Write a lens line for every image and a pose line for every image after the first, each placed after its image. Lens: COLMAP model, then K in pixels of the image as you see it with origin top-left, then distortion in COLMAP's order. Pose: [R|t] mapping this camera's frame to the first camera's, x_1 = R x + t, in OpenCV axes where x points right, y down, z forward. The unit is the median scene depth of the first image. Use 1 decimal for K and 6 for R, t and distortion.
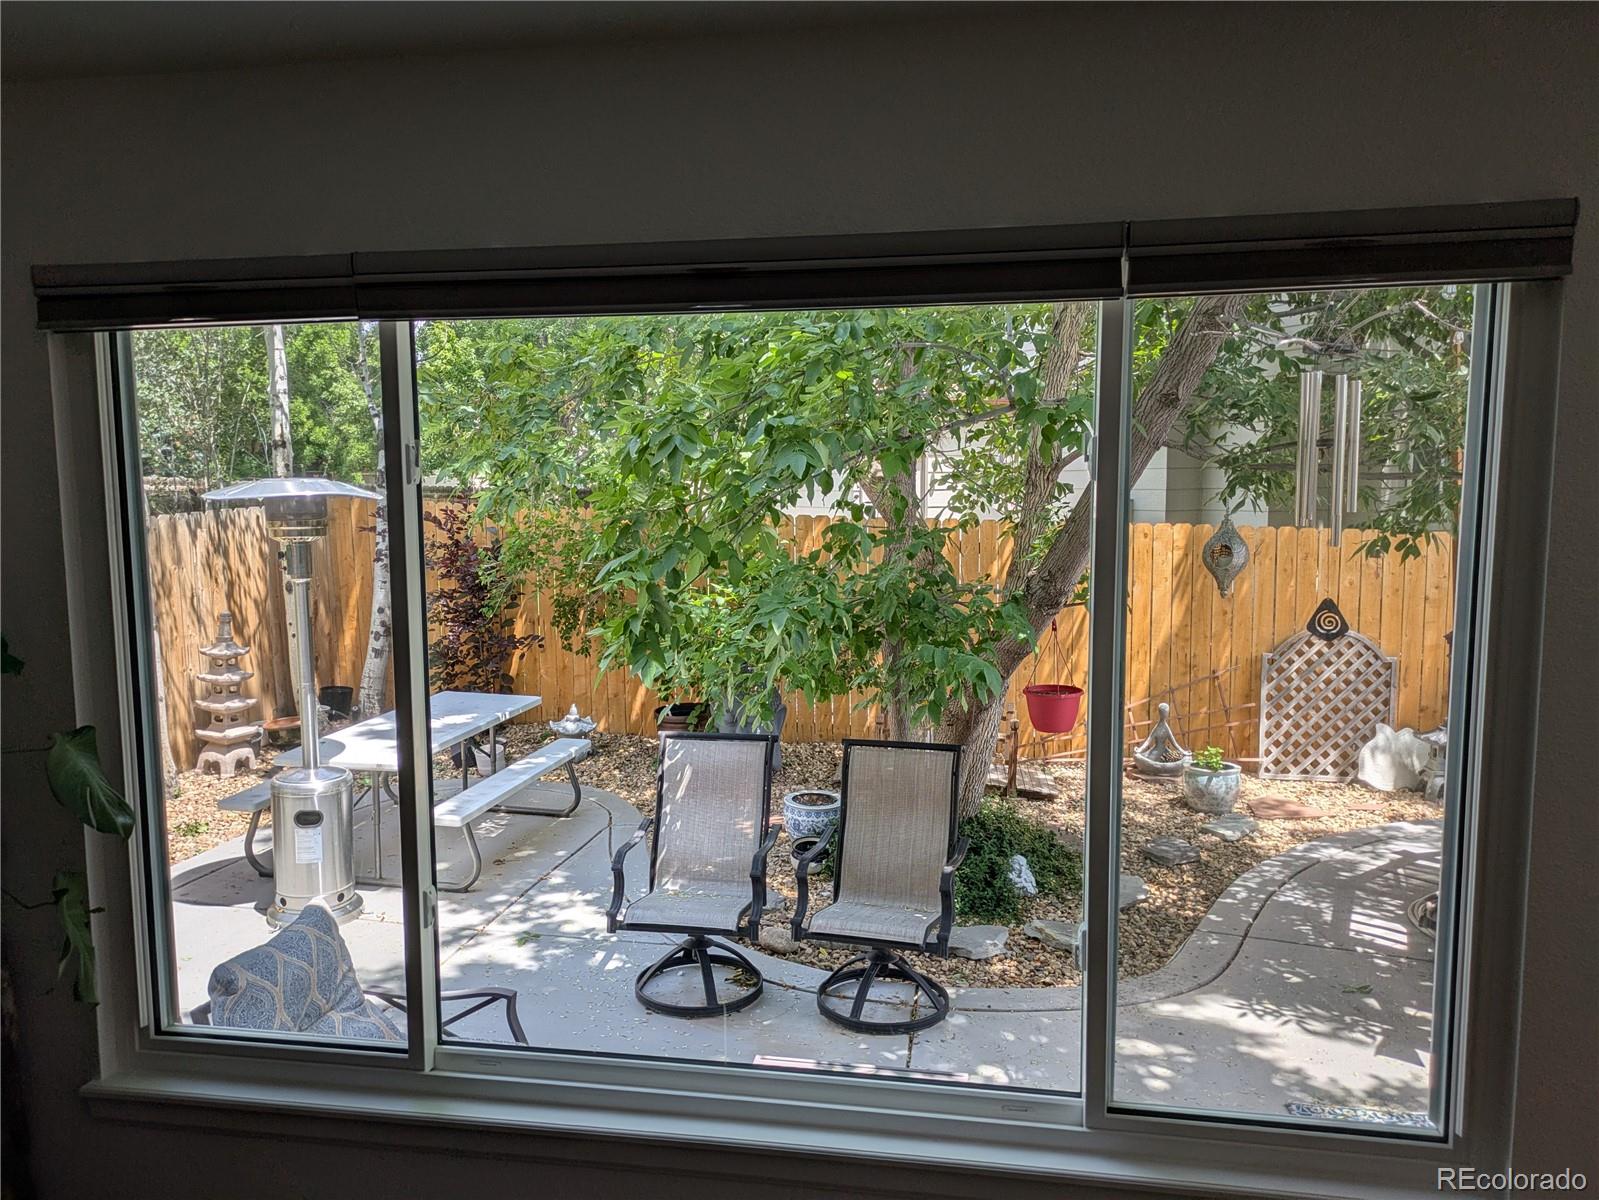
lens RADIAL K [[1180.0, 0, 799.5], [0, 1180.0, 600.0], [0, 0, 1]] dist [-0.000489, -0.000417]
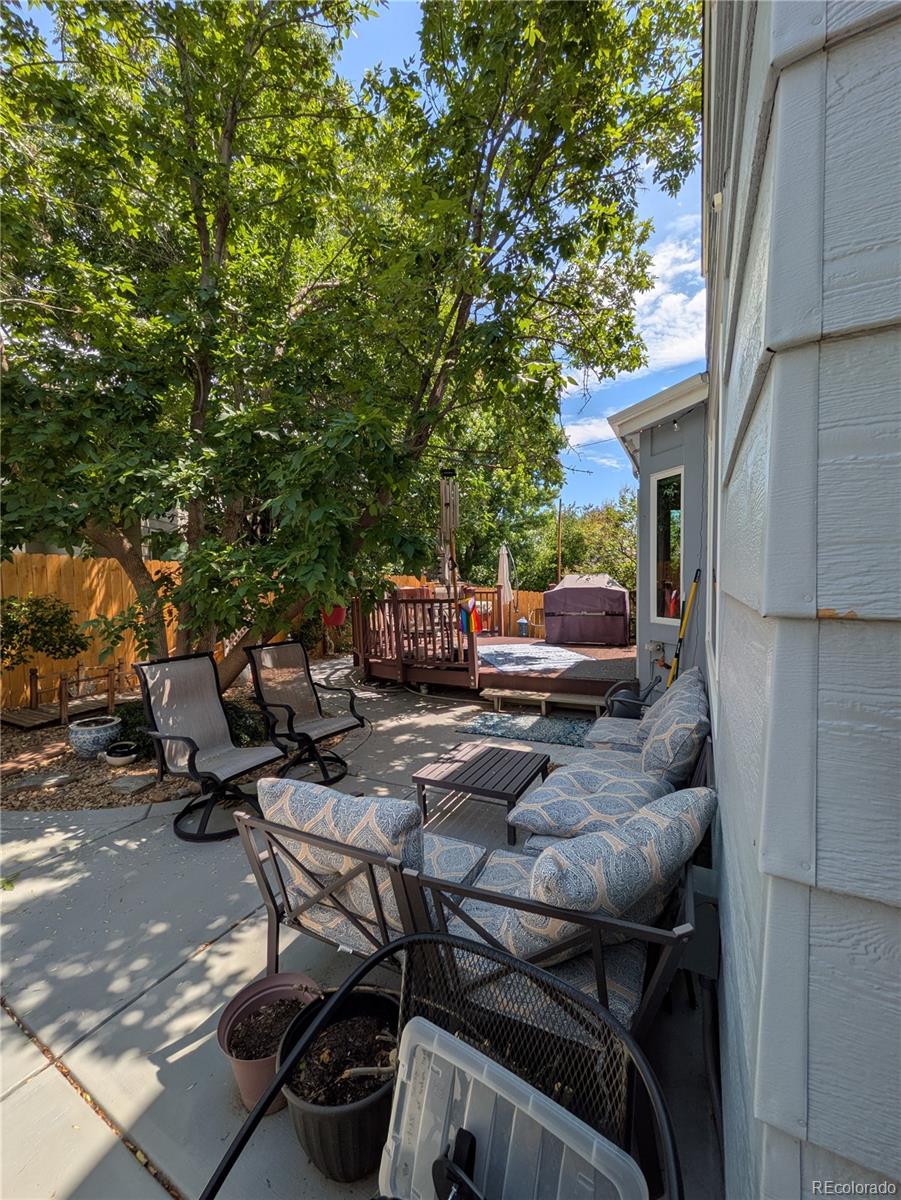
lens RADIAL K [[473.9, 0, 447.0], [0, 473.9, 598.8], [0, 0, 1]] dist [0.000099, 0.000006]
pose [[0.304258, -0.036389, 0.951894, -0.580674], [0.105242, 0.994437, 0.004376, 0.085457], [-0.946758, 0.098848, 0.306395, 0.536653]]
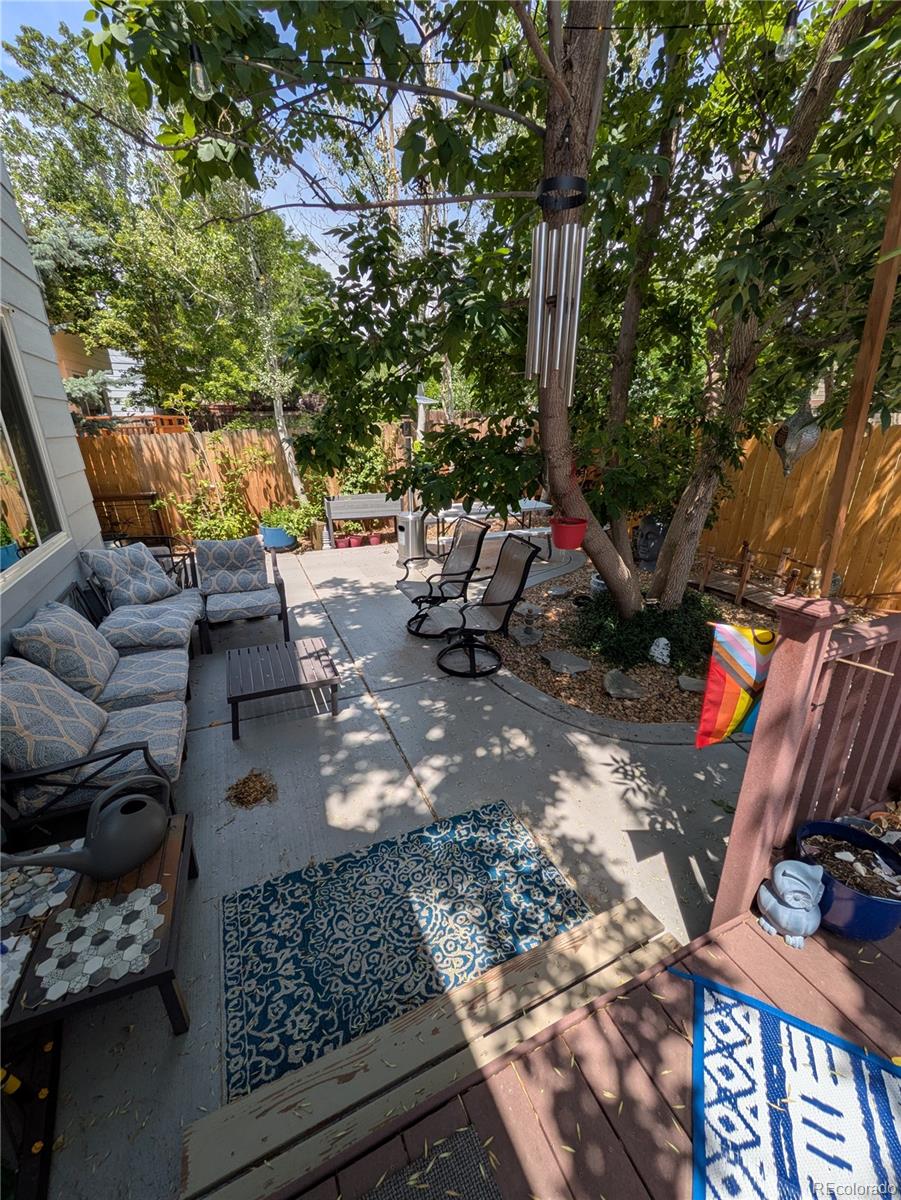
lens RADIAL K [[510.0, 0, 450.5], [0, 510.0, 600.0], [0, 0, 1]] dist [-0.000142, -0.000018]
pose [[0.543544, 0.279269, -0.791561, 0.687399], [-0.083764, 0.956369, 0.279896, 0.010528], [0.835191, -0.085831, 0.543222, 0.523642]]
